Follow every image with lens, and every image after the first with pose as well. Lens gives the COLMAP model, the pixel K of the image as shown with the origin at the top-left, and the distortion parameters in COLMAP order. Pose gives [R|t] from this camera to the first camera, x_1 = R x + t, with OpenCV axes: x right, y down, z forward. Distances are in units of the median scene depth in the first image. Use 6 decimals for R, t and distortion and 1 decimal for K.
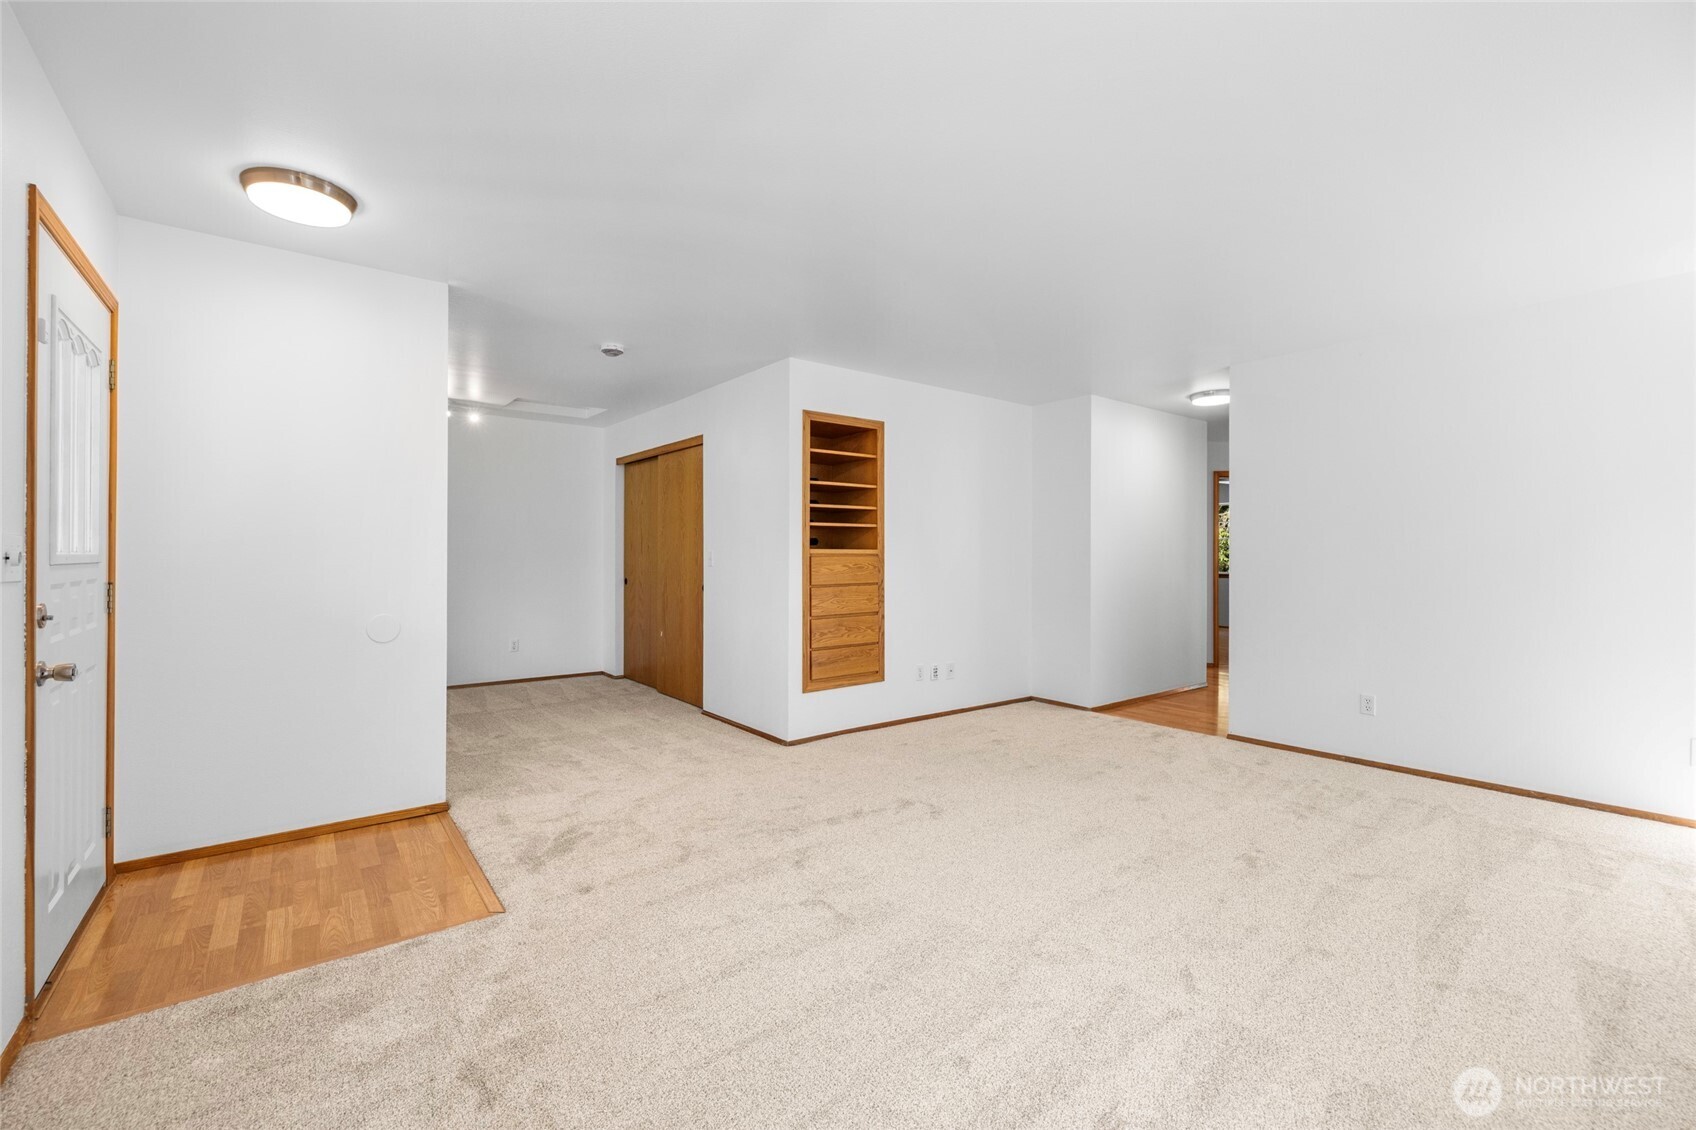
lens RADIAL K [[714.6, 0, 839.9], [0, 714.6, 553.2], [0, 0, 1]] dist [-0.000464, -0.000477]
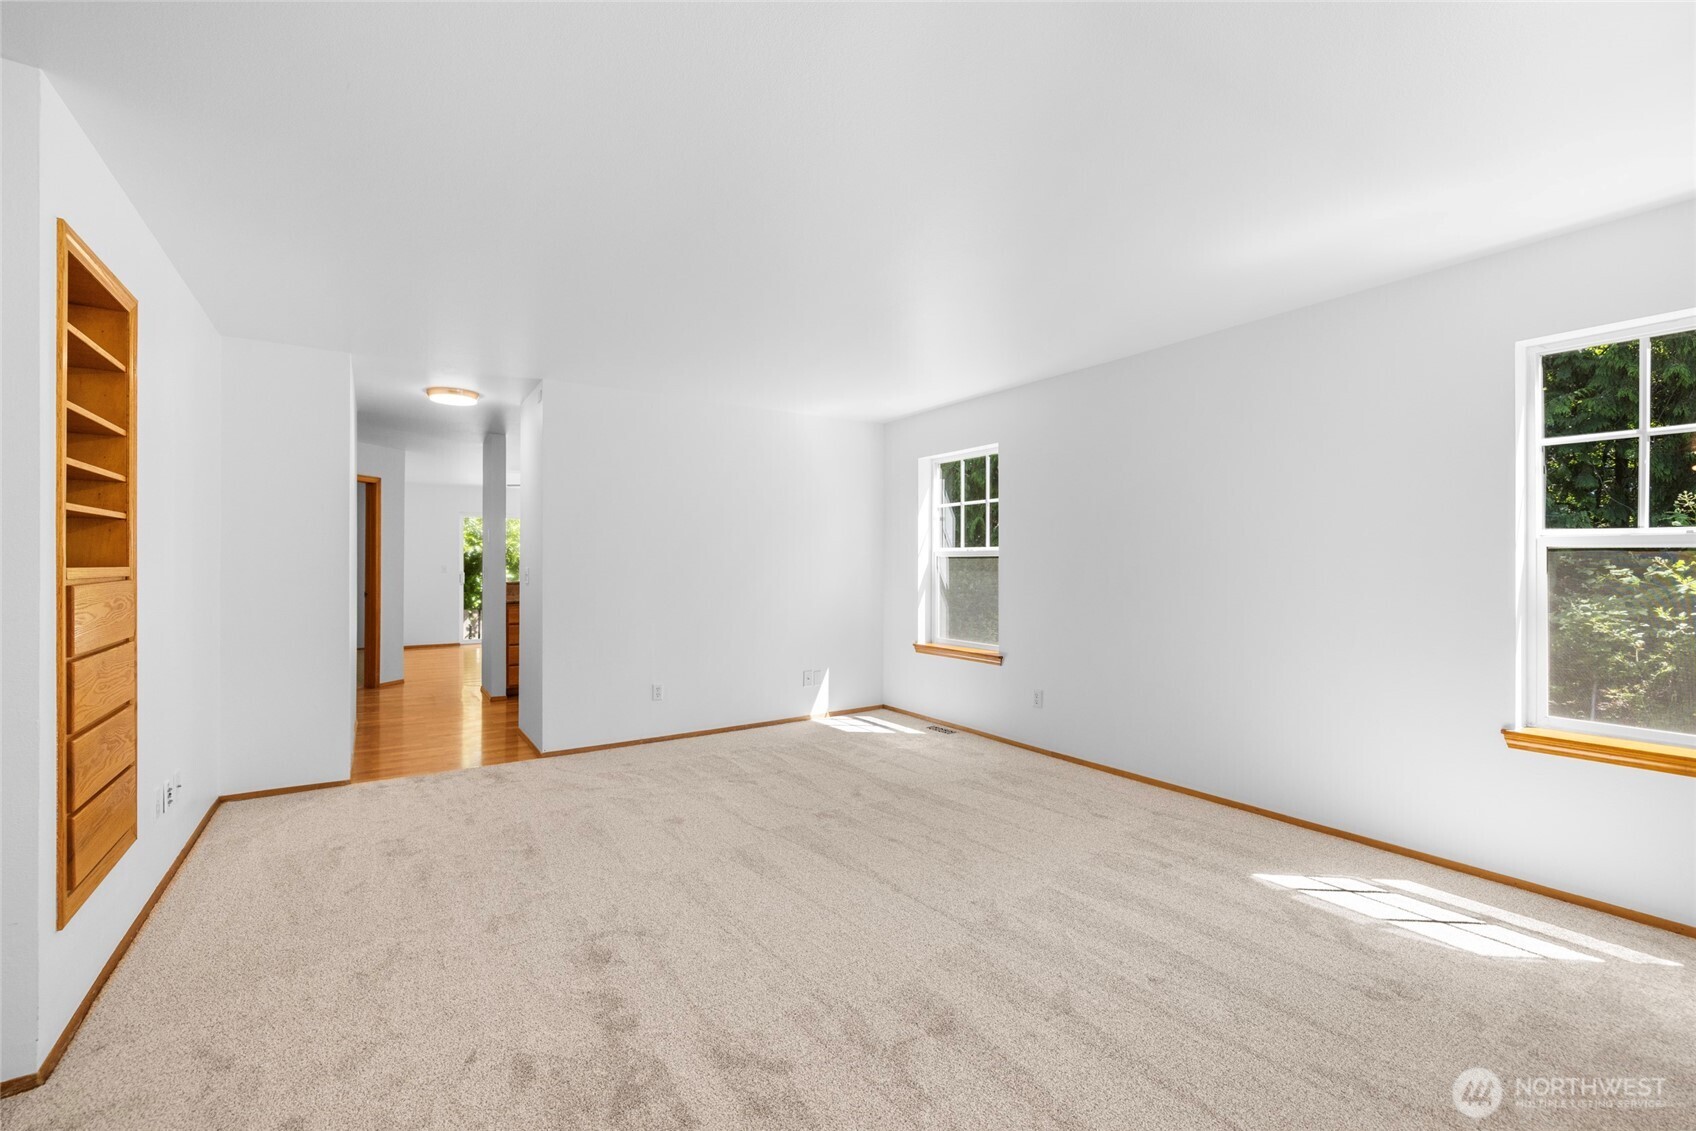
lens RADIAL K [[714.6, 0, 839.9], [0, 714.6, 553.7], [0, 0, 1]] dist [-0.000464, -0.000477]
pose [[0.079464, 0.012462, 0.996760, -0.411183], [0.001576, 0.999919, -0.012627, -0.007712], [-0.996836, 0.002574, 0.079438, 0.529600]]
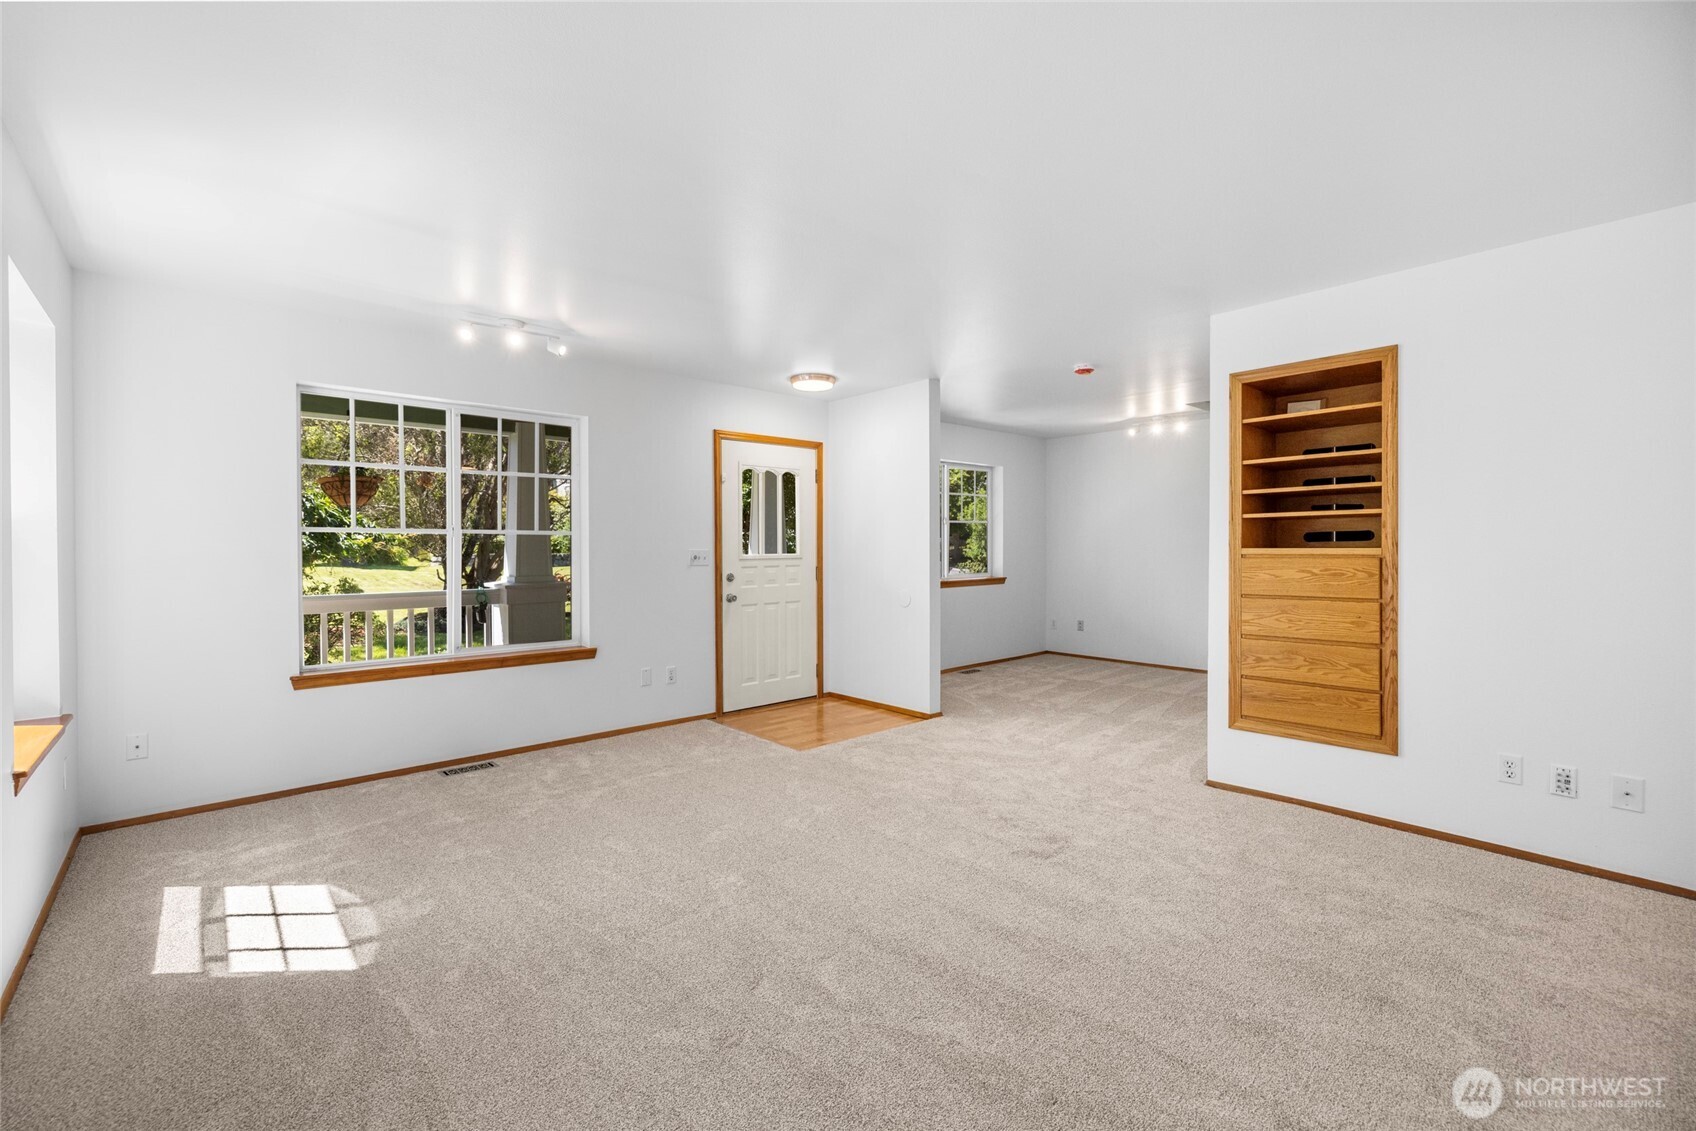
lens RADIAL K [[714.6, 0, 839.9], [0, 714.6, 553.7], [0, 0, 1]] dist [-0.000464, -0.000477]
pose [[0.087053, 0.004907, -0.996192, 0.699188], [0.000570, 0.999987, 0.004976, -0.003688], [0.996204, -0.001001, 0.087049, 0.490159]]
